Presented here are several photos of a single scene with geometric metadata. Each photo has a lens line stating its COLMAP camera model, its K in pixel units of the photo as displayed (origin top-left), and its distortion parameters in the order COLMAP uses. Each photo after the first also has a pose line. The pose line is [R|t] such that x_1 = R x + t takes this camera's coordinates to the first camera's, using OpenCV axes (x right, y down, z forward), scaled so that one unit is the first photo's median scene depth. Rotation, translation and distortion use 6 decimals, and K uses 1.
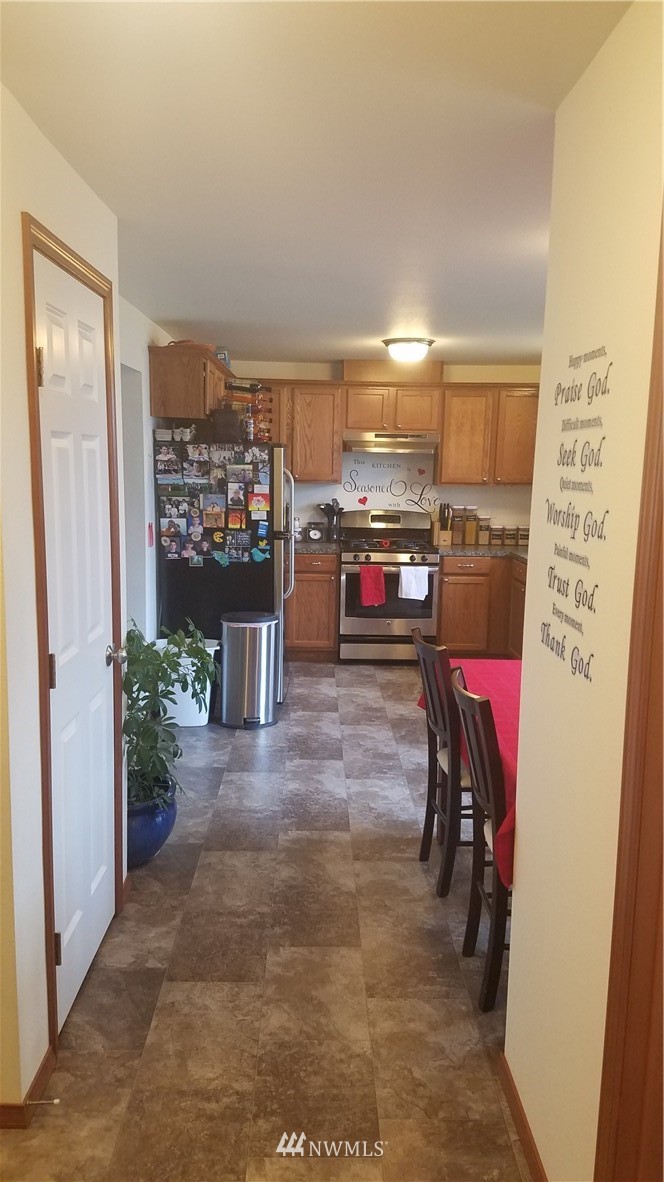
lens RADIAL K [[930.1, 0, 332.0], [0, 930.1, 591.0], [0, 0, 1]] dist [0.303455, -0.588572]
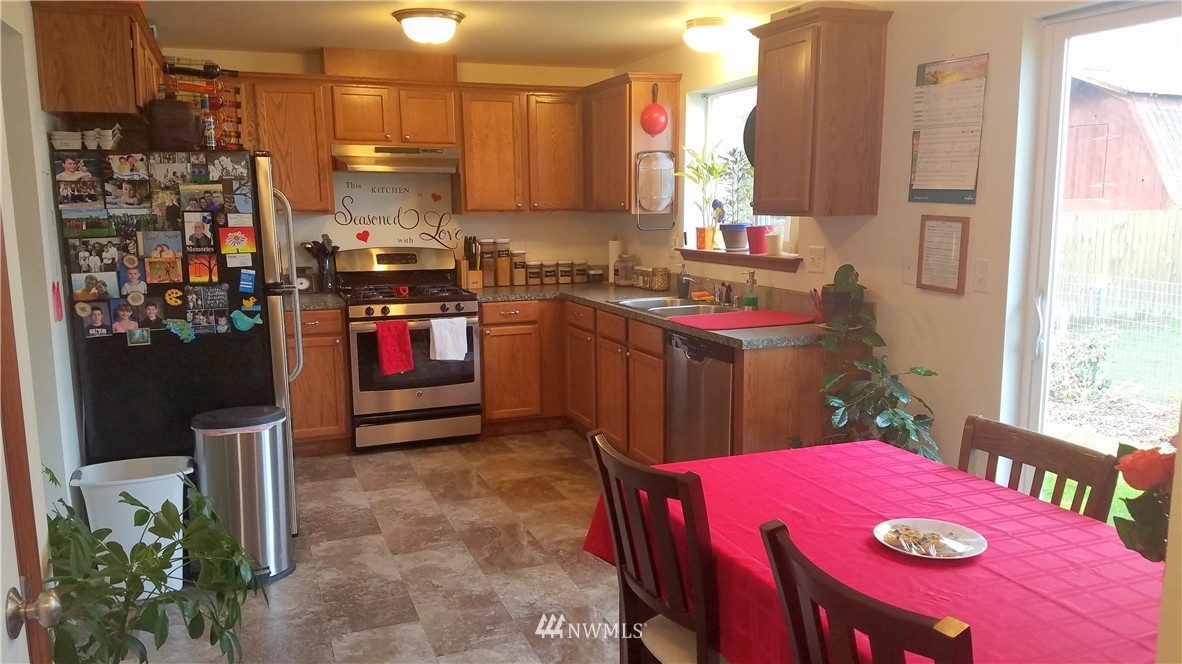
lens RADIAL K [[930.1, 0, 591.0], [0, 930.1, 343.2], [0, 0, 1]] dist [0.303455, -0.588572]
pose [[0.942820, -0.080591, 0.323413, -0.066165], [0.075668, 0.996746, 0.027787, -0.022348], [-0.324600, -0.001726, 0.945850, 0.271954]]
